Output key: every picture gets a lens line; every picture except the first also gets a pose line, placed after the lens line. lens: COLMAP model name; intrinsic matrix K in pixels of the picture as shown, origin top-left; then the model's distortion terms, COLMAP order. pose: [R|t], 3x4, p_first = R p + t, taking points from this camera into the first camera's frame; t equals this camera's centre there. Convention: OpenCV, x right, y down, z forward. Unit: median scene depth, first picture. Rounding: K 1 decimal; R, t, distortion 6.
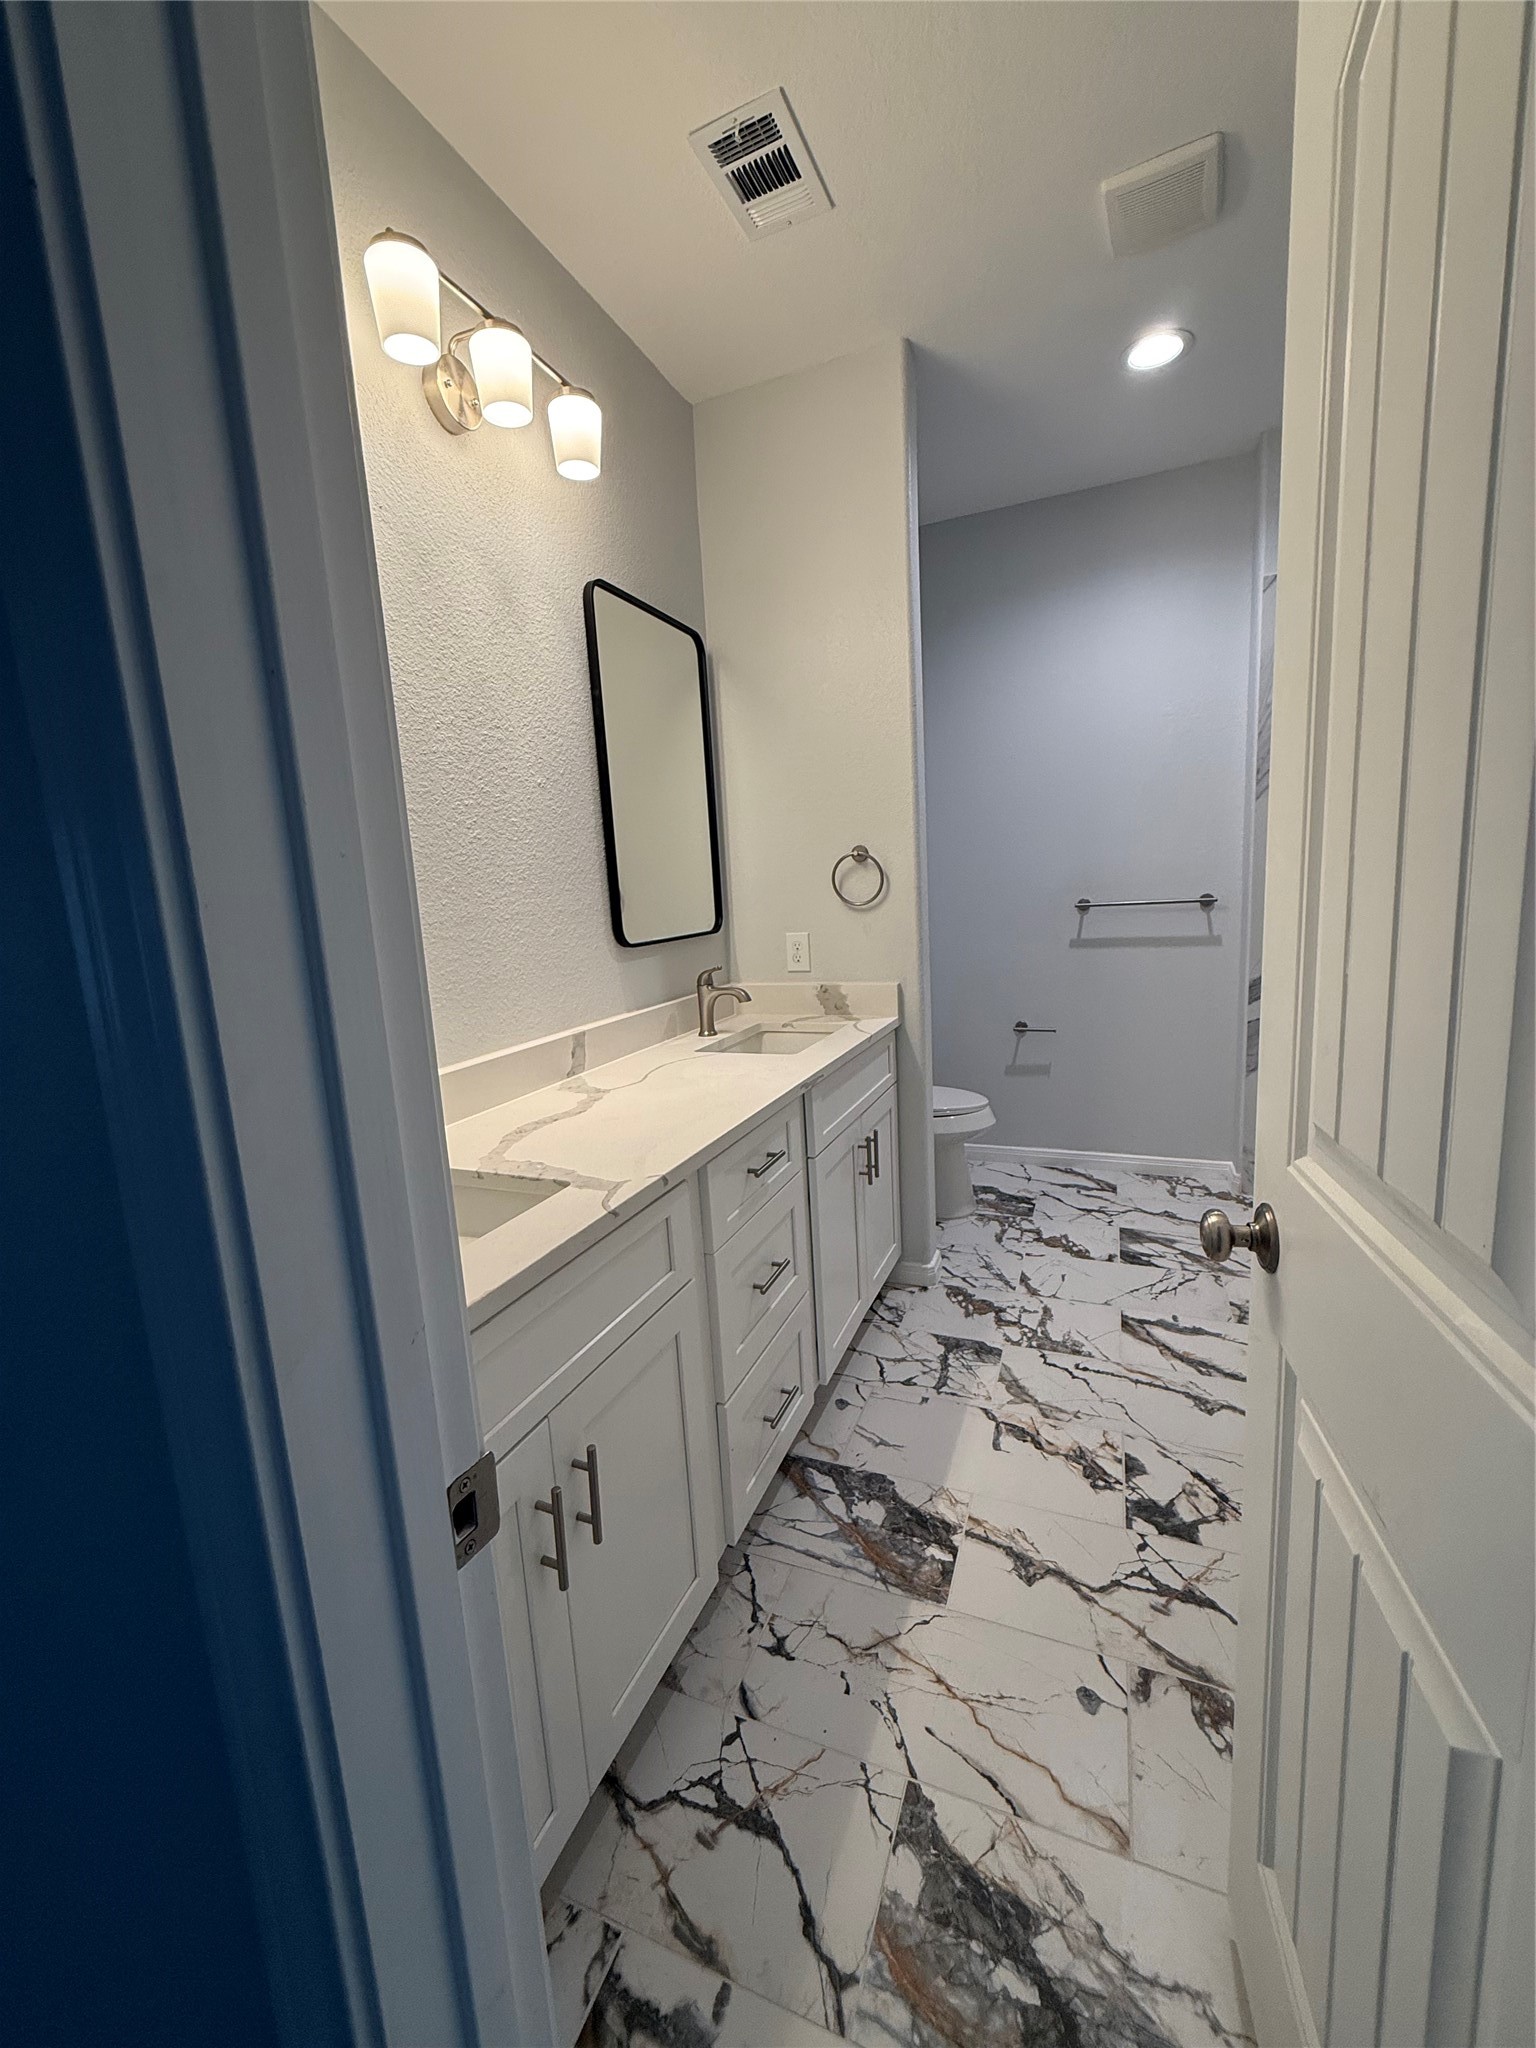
lens RADIAL K [[820.9, 0, 764.3], [0, 820.9, 1027.5], [0, 0, 1]] dist [-0.000089, 0.000088]
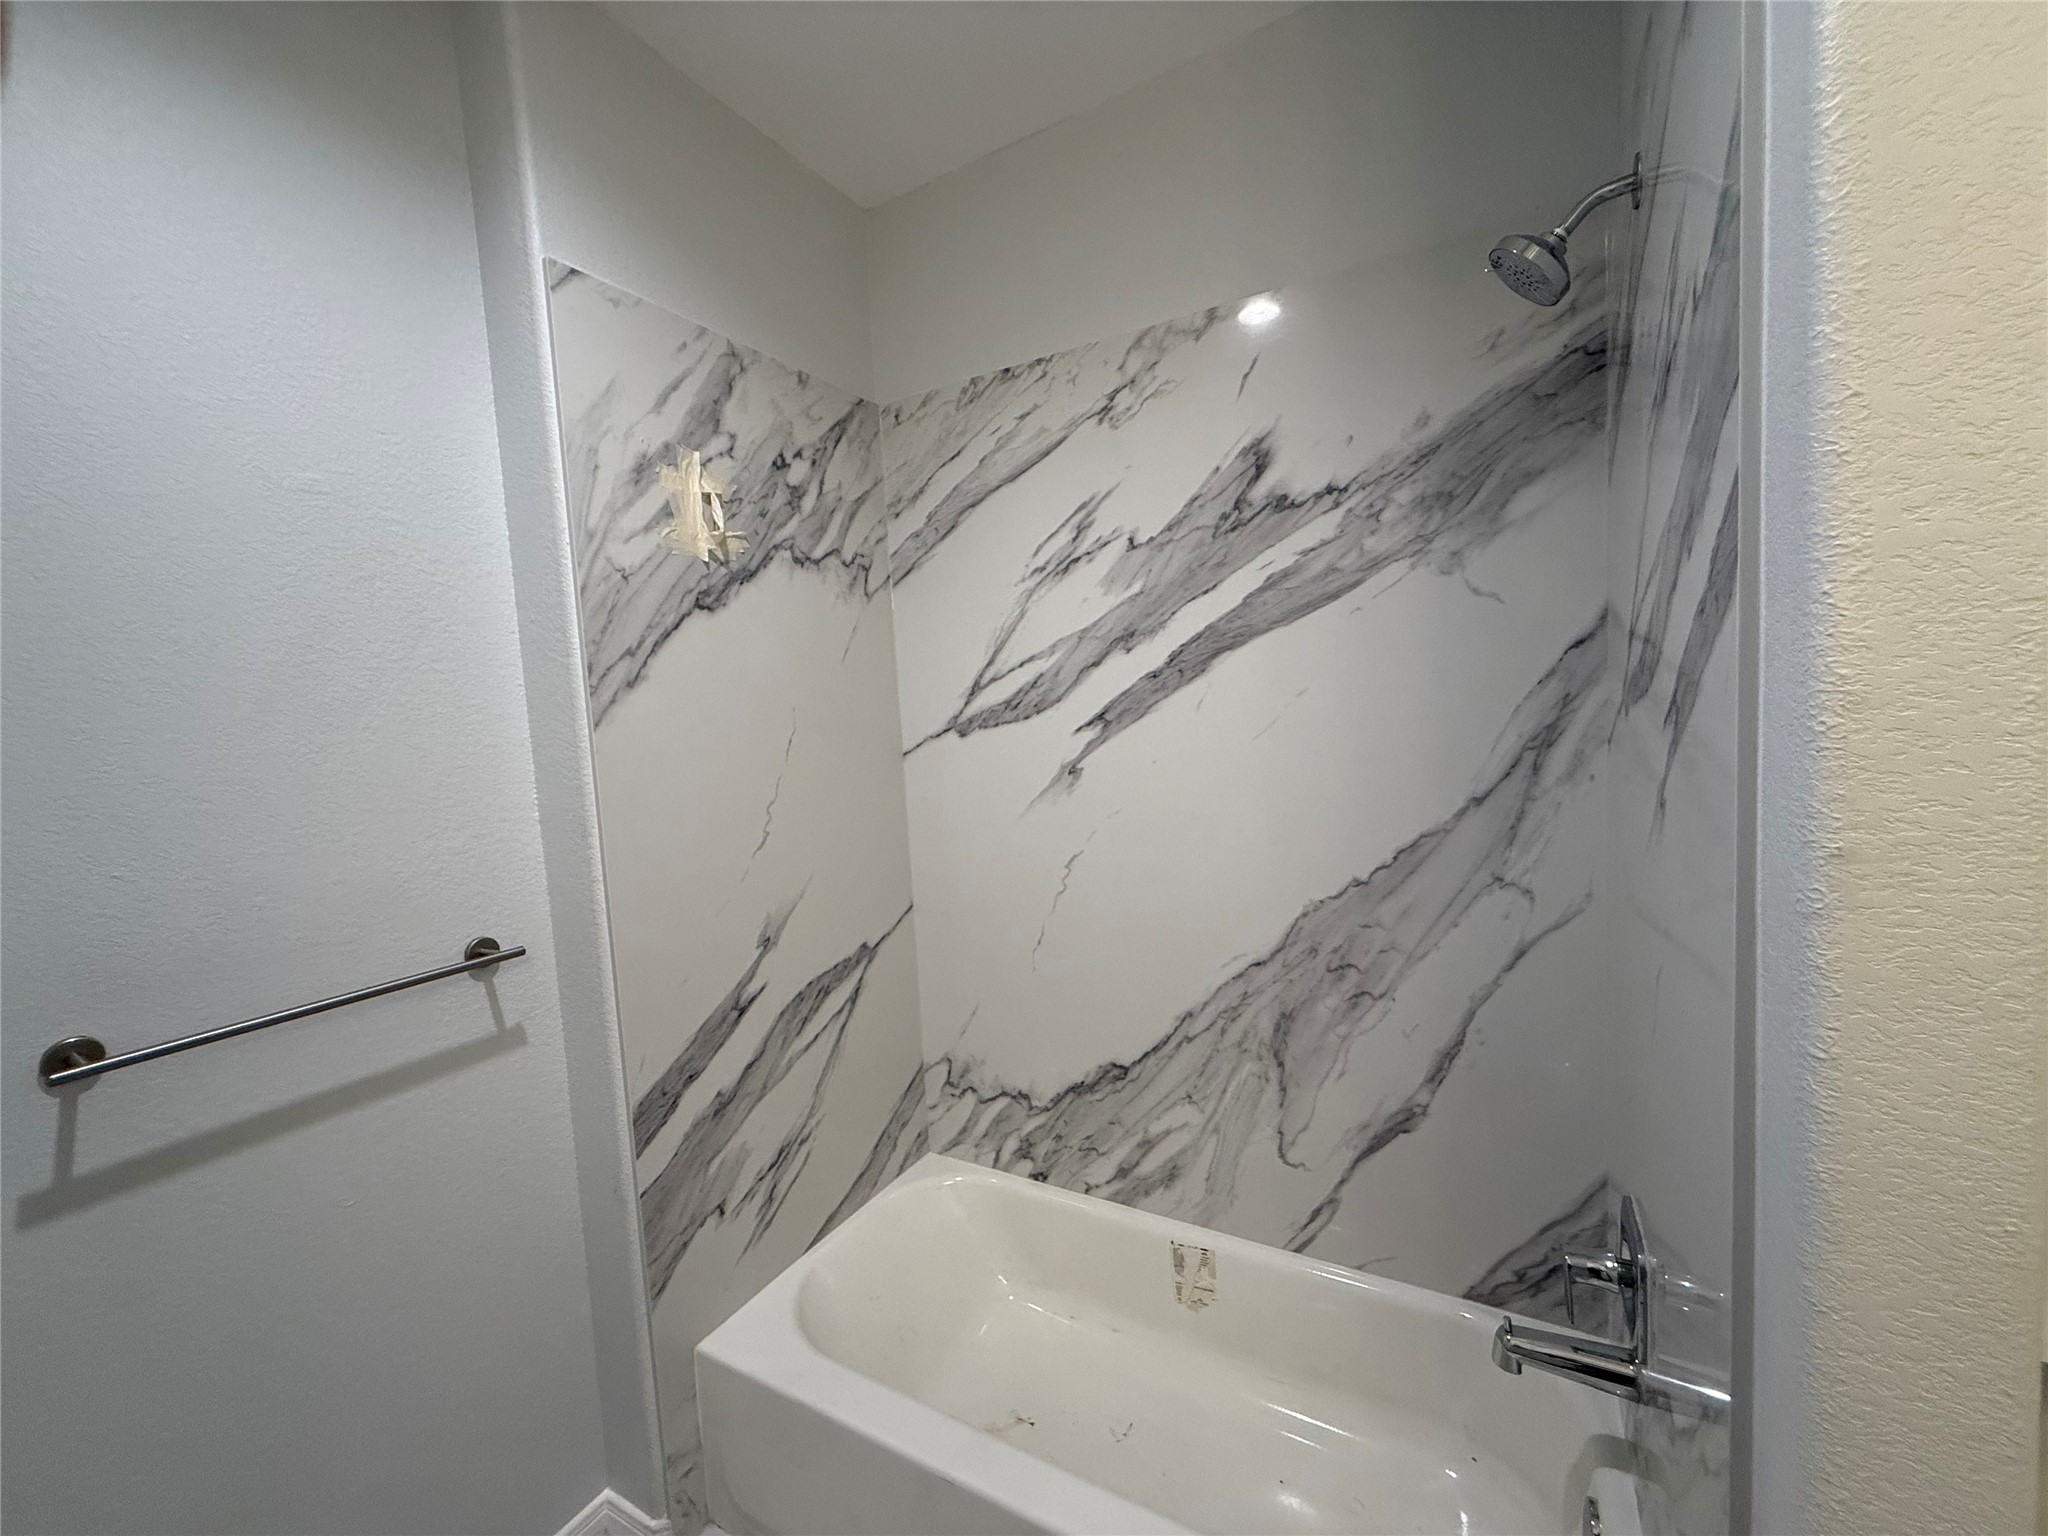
lens RADIAL K [[820.9, 0, 1023.0], [0, 820.9, 769.3], [0, 0, 1]] dist [-0.000089, 0.000088]
pose [[0.118146, -0.022734, 0.992736, 0.172431], [0.214240, 0.976776, -0.003128, -0.205049], [-0.969610, 0.213053, 0.120273, 0.727231]]
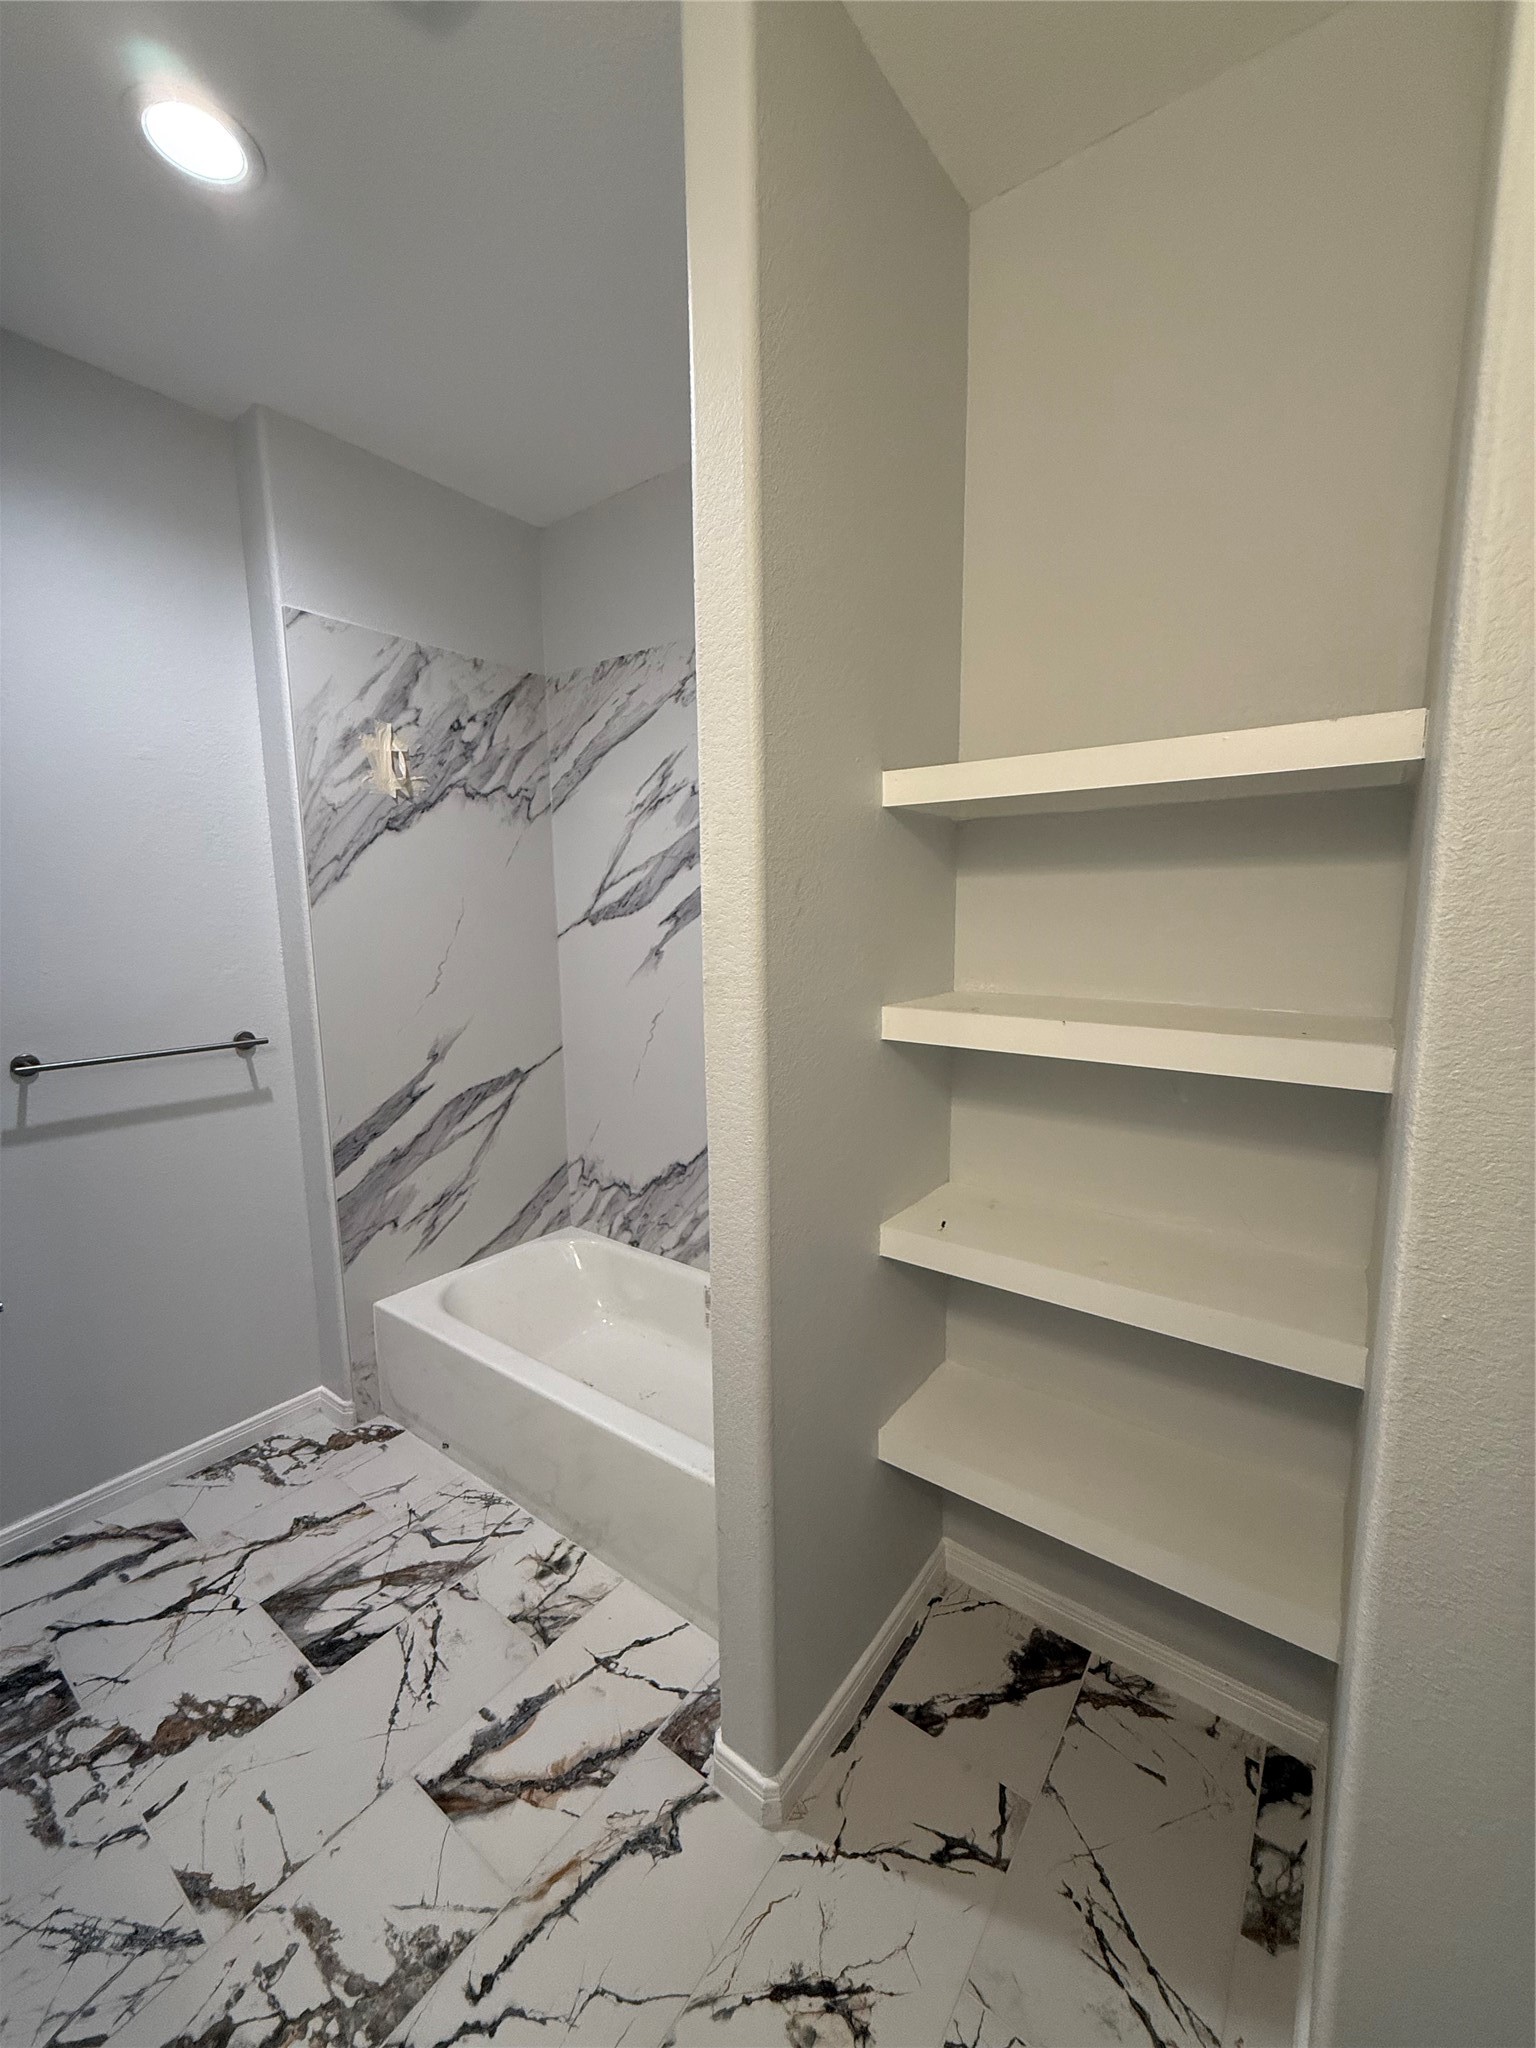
lens RADIAL K [[820.9, 0, 764.3], [0, 820.9, 1022.8], [0, 0, 1]] dist [-0.000089, 0.000088]
pose [[0.239983, -0.076230, 0.967780, -0.024031], [0.159404, 0.986475, 0.038175, -0.139385], [-0.957600, 0.145107, 0.248889, 0.449465]]
